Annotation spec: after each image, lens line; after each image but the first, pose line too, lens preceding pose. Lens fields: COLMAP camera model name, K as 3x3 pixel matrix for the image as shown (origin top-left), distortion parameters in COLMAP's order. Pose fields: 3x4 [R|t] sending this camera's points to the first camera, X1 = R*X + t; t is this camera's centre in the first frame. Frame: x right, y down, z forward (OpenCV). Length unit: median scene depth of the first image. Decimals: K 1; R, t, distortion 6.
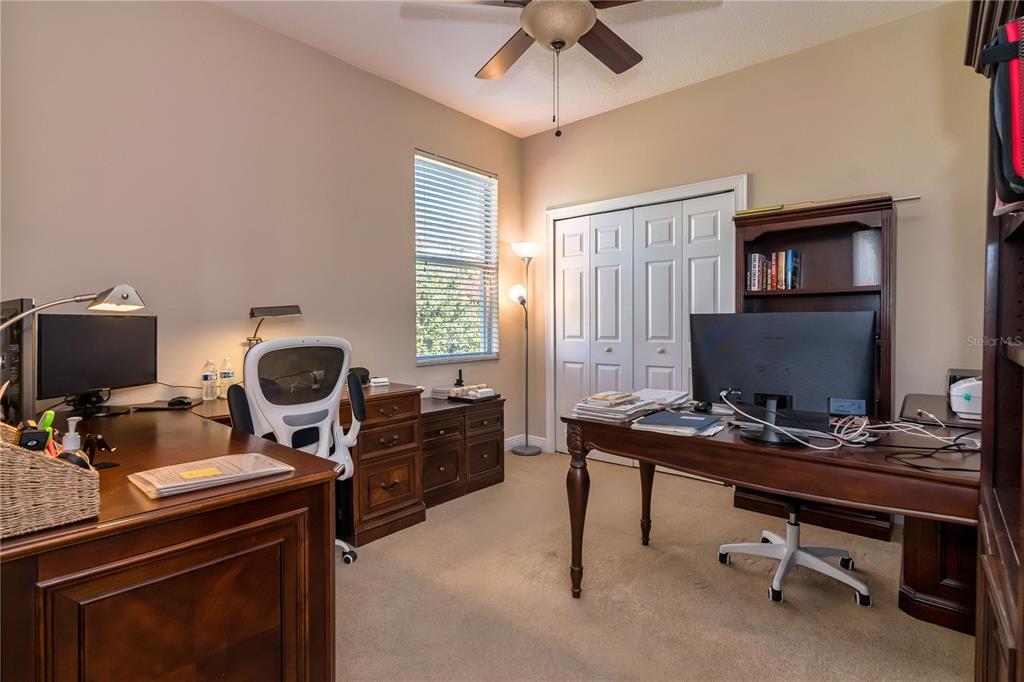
lens RADIAL K [[513.3, 0, 499.9], [0, 513.3, 335.3], [0, 0, 1]] dist [-0.001657, 0.000881]
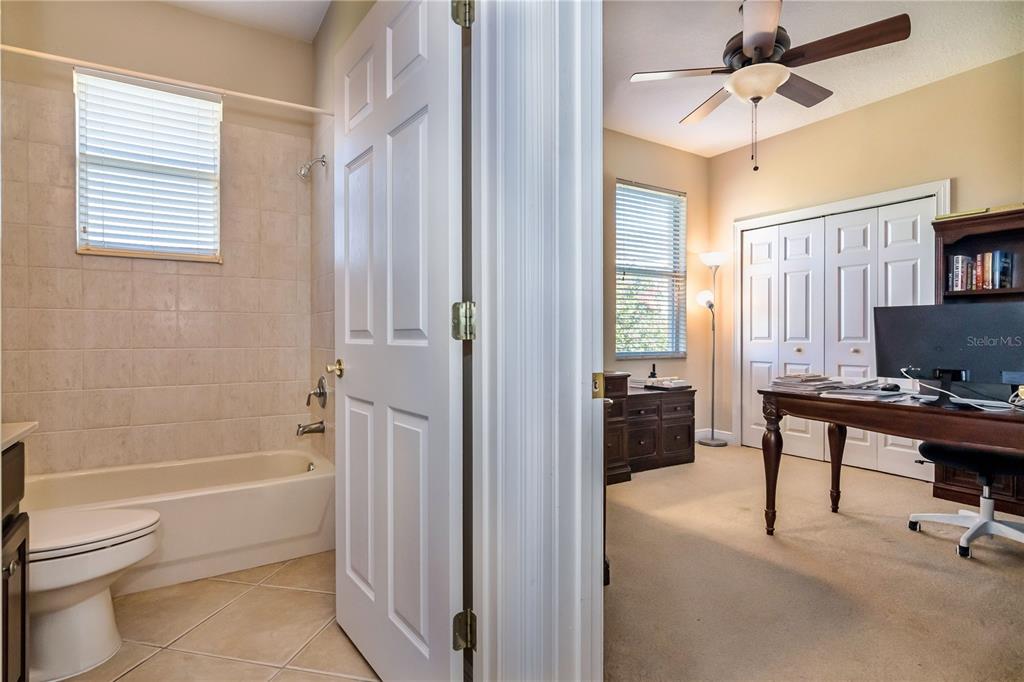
lens RADIAL K [[513.3, 0, 499.9], [0, 513.3, 335.3], [0, 0, 1]] dist [-0.001657, 0.000881]
pose [[0.951142, 0.009243, -0.308614, -0.057596], [-0.015766, 0.999702, -0.018647, 0.032828], [0.308350, 0.022601, 0.951005, -0.243217]]
